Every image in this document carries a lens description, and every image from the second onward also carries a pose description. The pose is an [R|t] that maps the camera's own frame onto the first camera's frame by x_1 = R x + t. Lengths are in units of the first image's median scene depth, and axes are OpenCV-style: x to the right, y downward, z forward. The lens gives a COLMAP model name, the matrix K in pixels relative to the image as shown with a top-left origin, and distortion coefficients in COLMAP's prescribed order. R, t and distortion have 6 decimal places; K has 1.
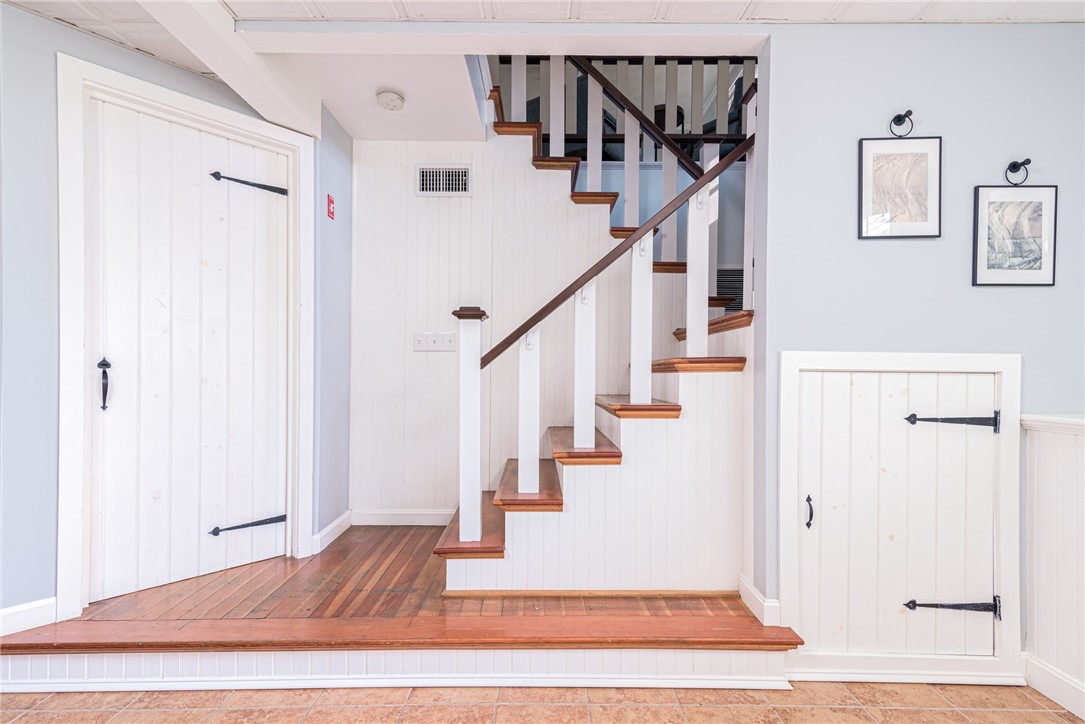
lens RADIAL K [[494.0, 0, 547.4], [0, 494.0, 371.4], [0, 0, 1]] dist [0.015835, -0.000223]
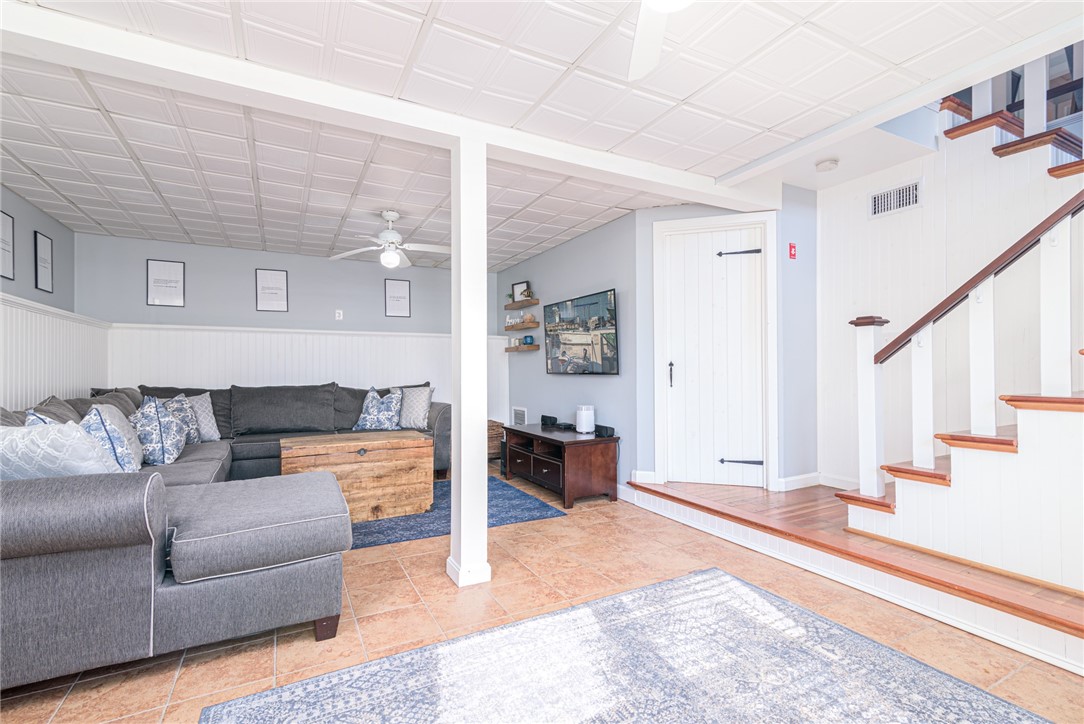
lens RADIAL K [[493.6, 0, 541.5], [0, 493.6, 366.7], [0, 0, 1]] dist [0.015835, -0.000223]
pose [[0.465395, -0.010915, -0.885036, 0.597487], [0.007629, 0.999936, -0.008320, 0.006845], [0.885070, -0.002880, 0.465449, -0.367689]]
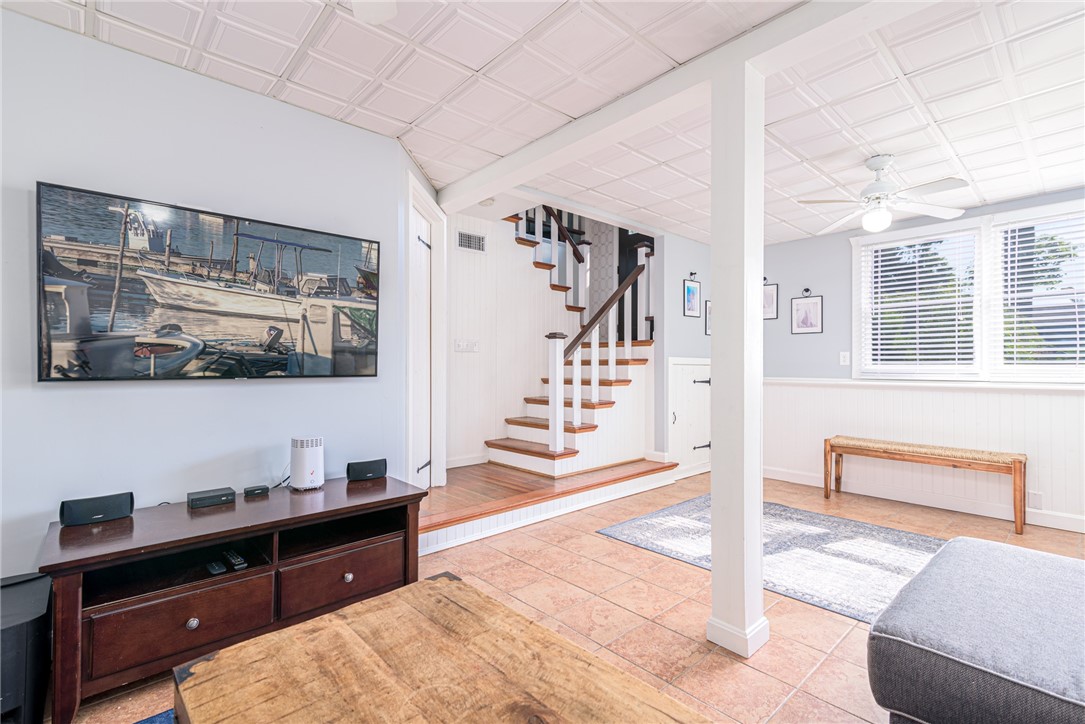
lens RADIAL K [[494.0, 0, 543.7], [0, 494.0, 360.7], [0, 0, 1]] dist [0.015835, -0.000223]
pose [[0.739591, 0.002655, 0.673051, -1.509624], [0.000567, 0.999989, -0.004568, -0.008612], [-0.673056, 0.003760, 0.739582, -0.411525]]
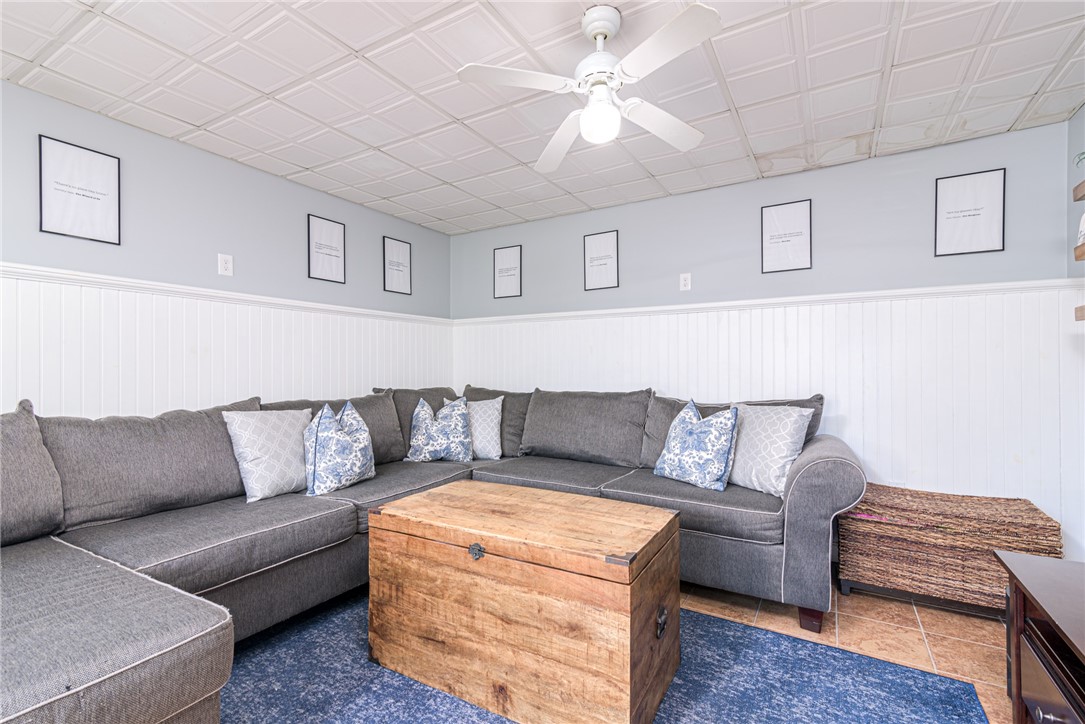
lens RADIAL K [[494.0, 0, 542.4], [0, 494.0, 363.7], [0, 0, 1]] dist [0.015835, -0.000223]
pose [[-0.509141, -0.010419, -0.860620, -0.570677], [0.001764, 0.999912, -0.013149, -0.001071], [0.860681, -0.008213, -0.509078, 0.353344]]
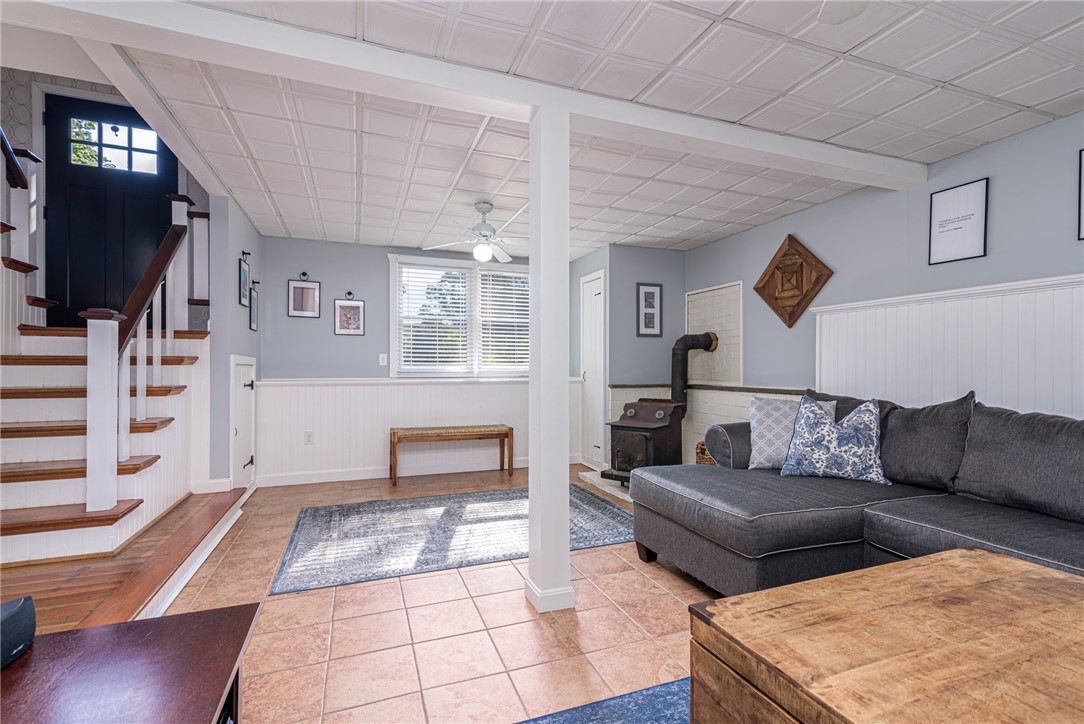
lens RADIAL K [[493.6, 0, 544.9], [0, 493.6, 365.7], [0, 0, 1]] dist [0.015835, -0.000223]
pose [[-0.355862, -0.003338, 0.934532, -1.621368], [-0.005794, 0.999982, 0.001366, -0.005876], [-0.934520, -0.004929, -0.355875, 0.450923]]
